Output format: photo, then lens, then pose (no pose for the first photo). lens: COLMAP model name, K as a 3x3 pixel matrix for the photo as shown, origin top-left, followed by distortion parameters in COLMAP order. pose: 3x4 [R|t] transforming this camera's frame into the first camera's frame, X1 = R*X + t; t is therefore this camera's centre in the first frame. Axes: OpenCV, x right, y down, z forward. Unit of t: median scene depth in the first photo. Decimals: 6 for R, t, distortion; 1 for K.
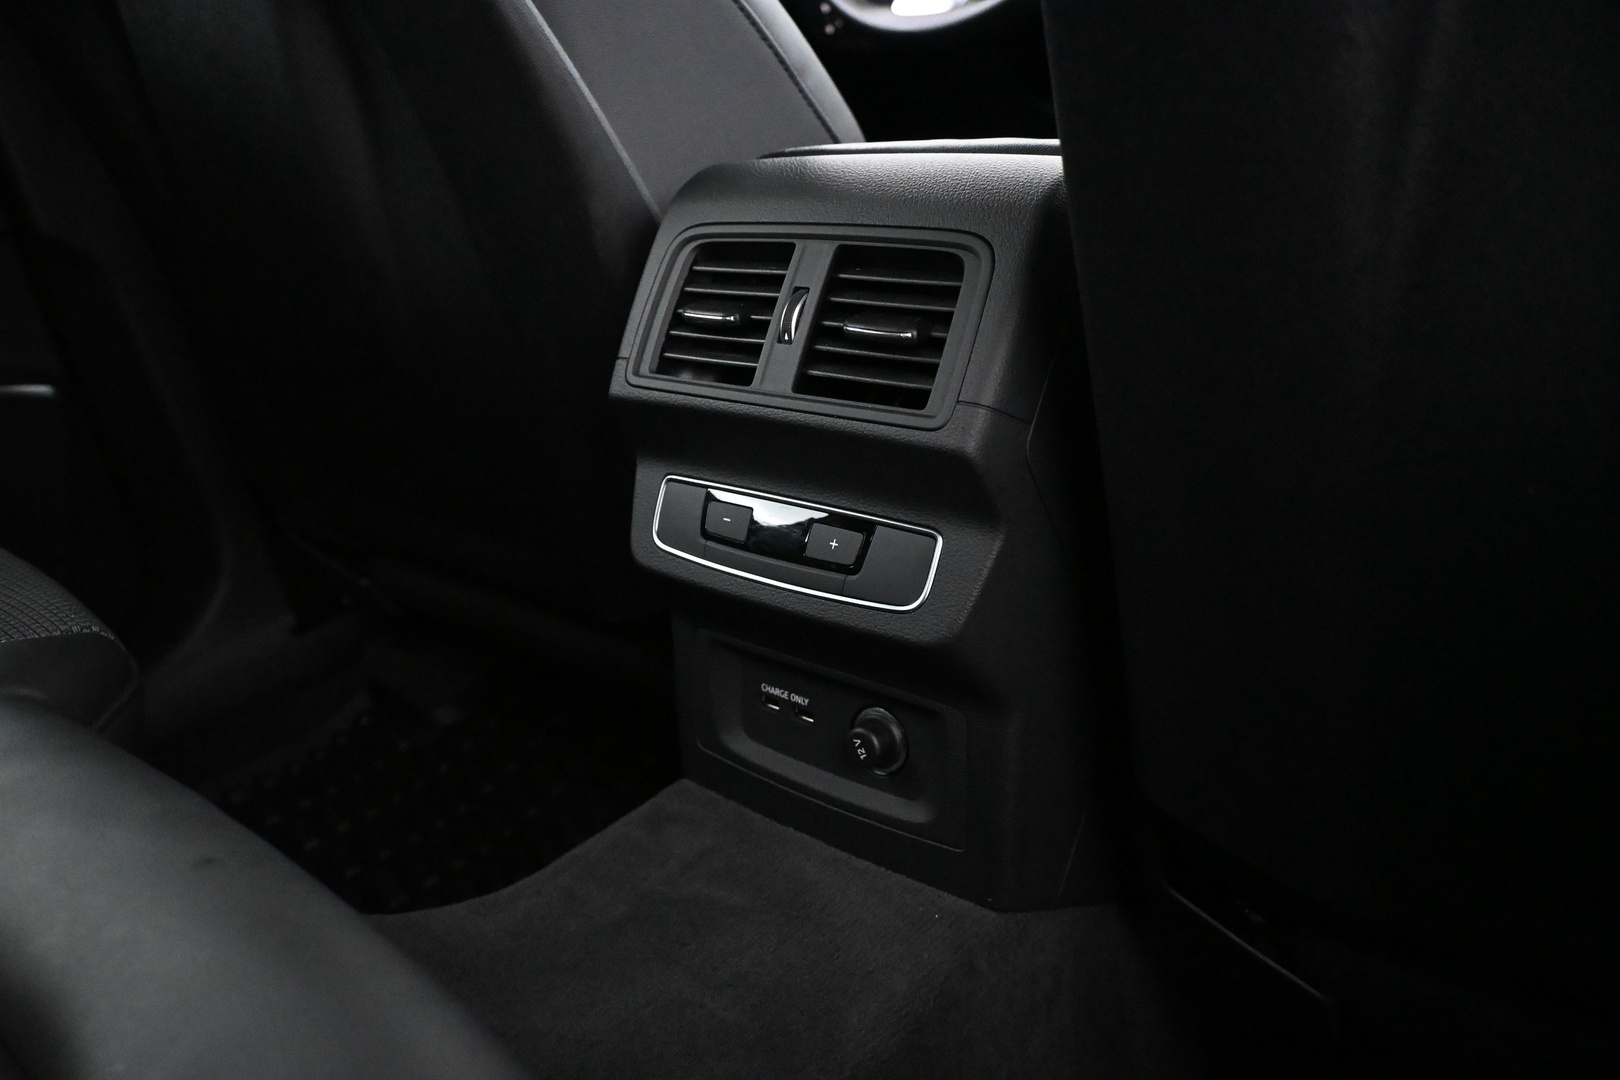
lens RADIAL K [[1278.6, 0, 812.1], [0, 1278.6, 537.8], [0, 0, 1]] dist [-0.007696, -0.003495]
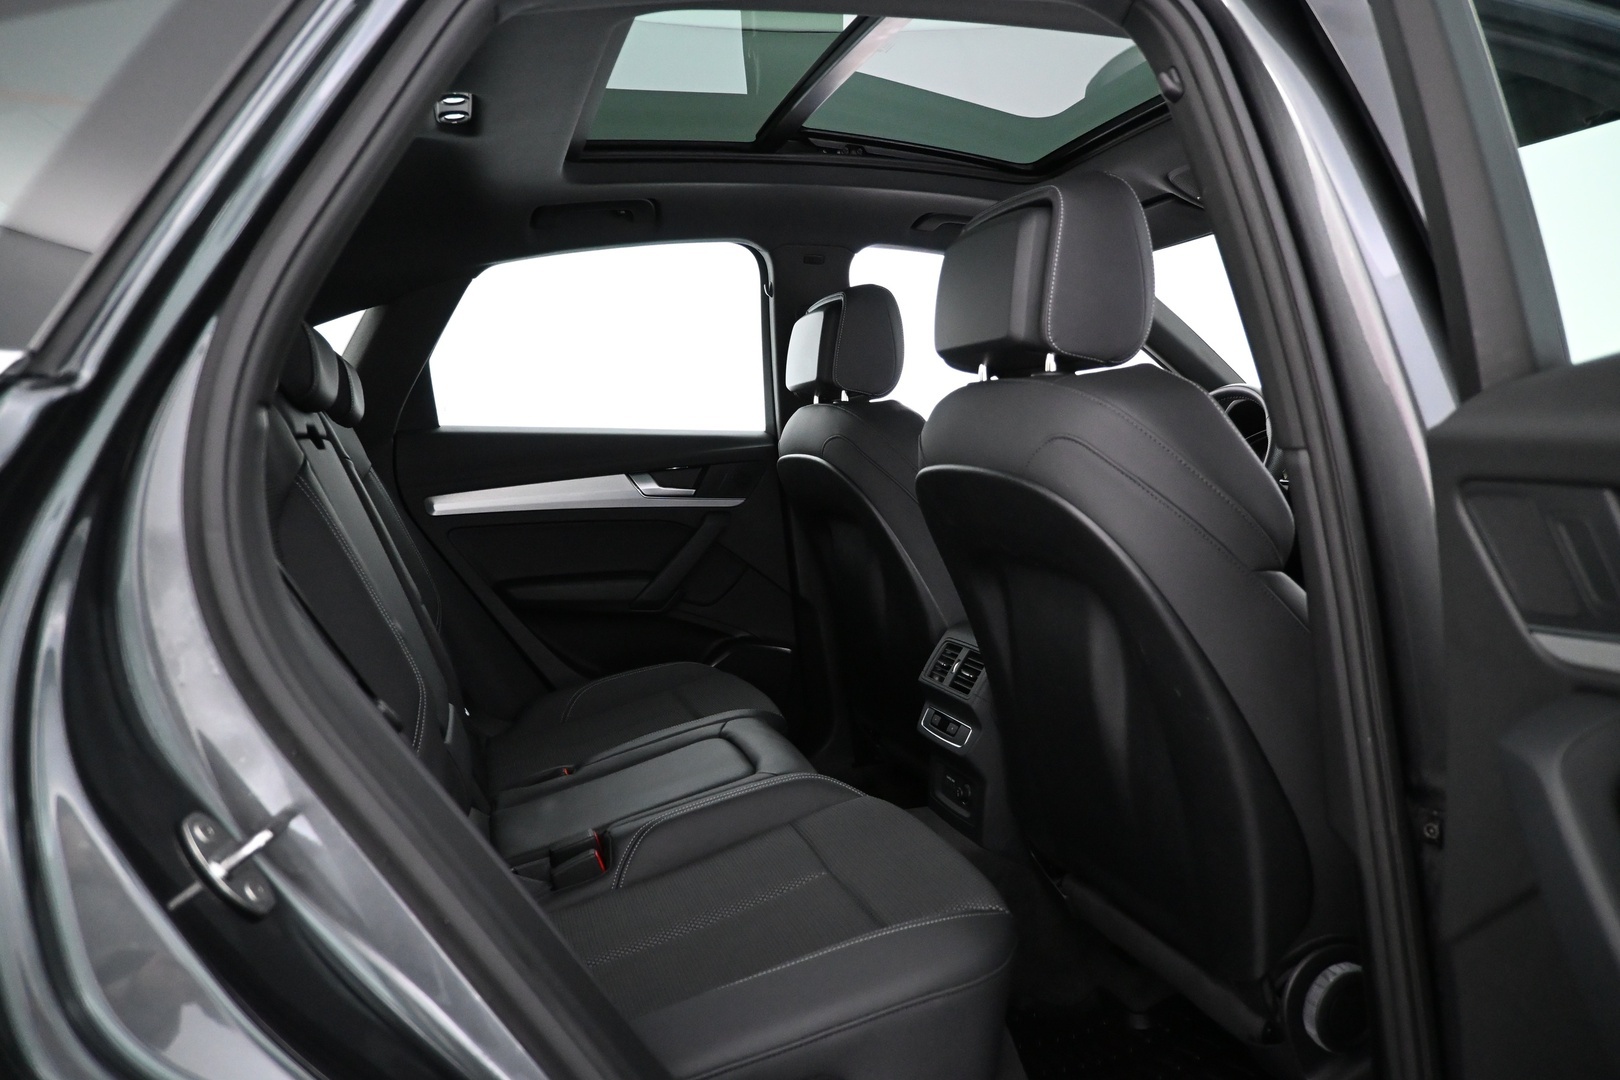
lens RADIAL K [[1091.9, 0, 809.5], [0, 1091.9, 539.4], [0, 0, 1]] dist [-0.009154, 0.008709]
pose [[0.846541, 0.111563, -0.520502, 1.154945], [-0.242372, 0.951340, -0.190284, 0.171649], [0.473946, 0.287238, 0.832388, -1.829367]]
